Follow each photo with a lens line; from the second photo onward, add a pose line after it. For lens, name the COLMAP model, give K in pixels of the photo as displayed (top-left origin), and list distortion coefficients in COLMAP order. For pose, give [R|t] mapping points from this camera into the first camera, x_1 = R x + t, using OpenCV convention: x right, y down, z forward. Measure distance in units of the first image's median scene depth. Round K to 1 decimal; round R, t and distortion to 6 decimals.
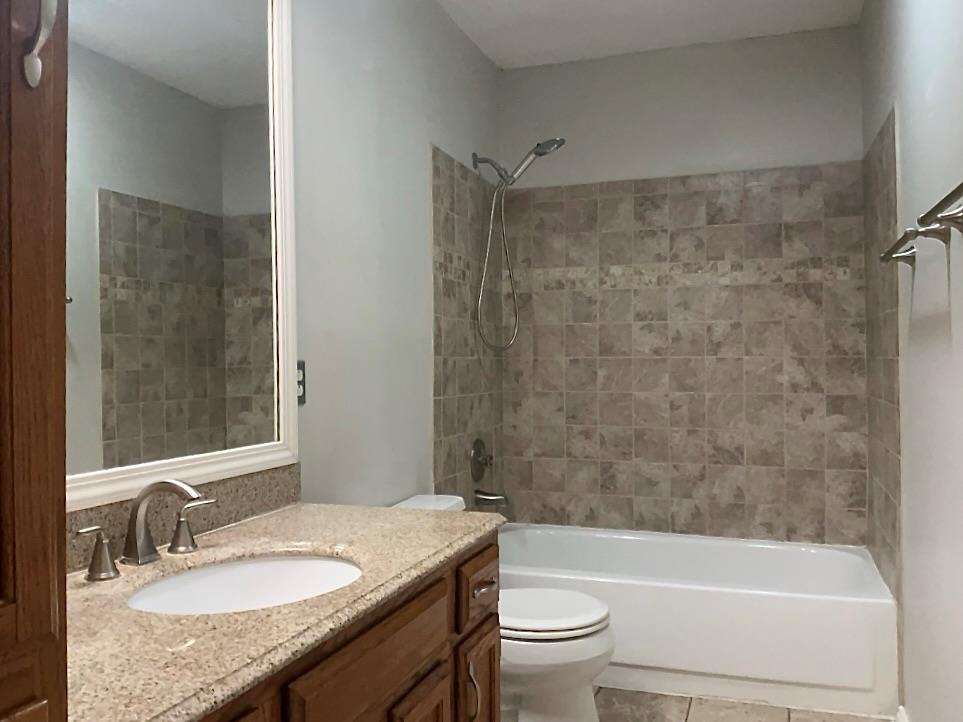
lens RADIAL K [[773.4, 0, 481.5], [0, 773.4, 361.0], [0, 0, 1]] dist [0.166951, -0.348383]
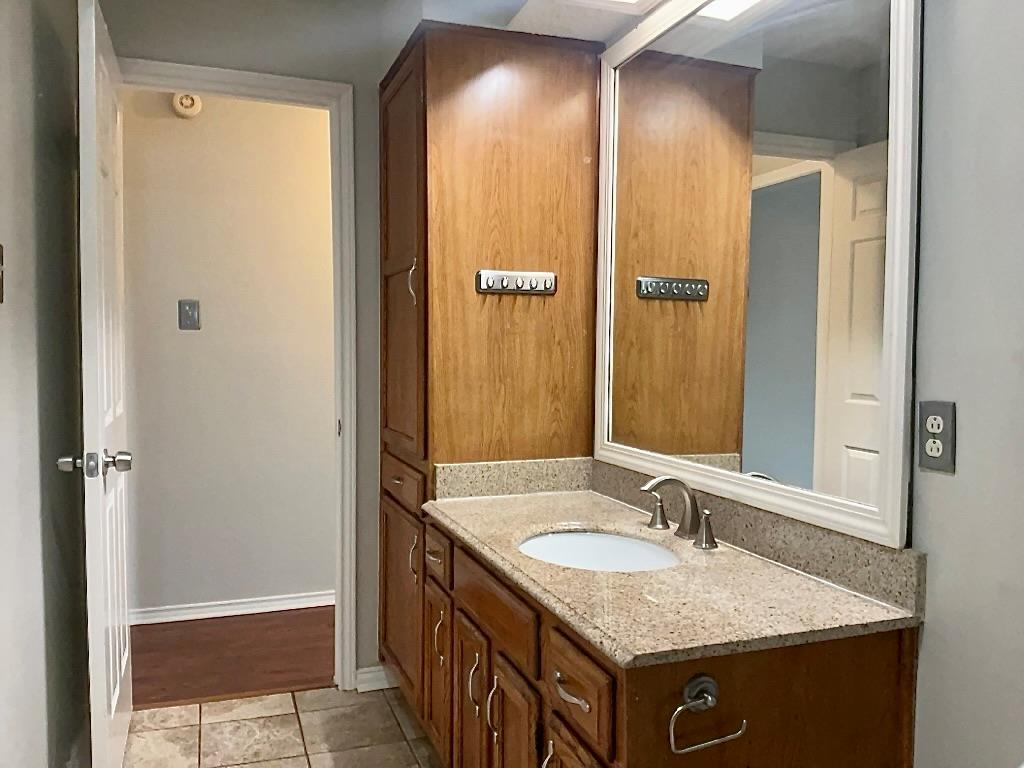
lens RADIAL K [[822.4, 0, 512.0], [0, 822.4, 384.0], [0, 0, 1]] dist [0.166951, -0.348383]
pose [[-0.767107, 0.036297, -0.640492, 0.540637], [0.005045, 0.998709, 0.050556, -0.059286], [0.641499, 0.035551, -0.766299, 1.481010]]
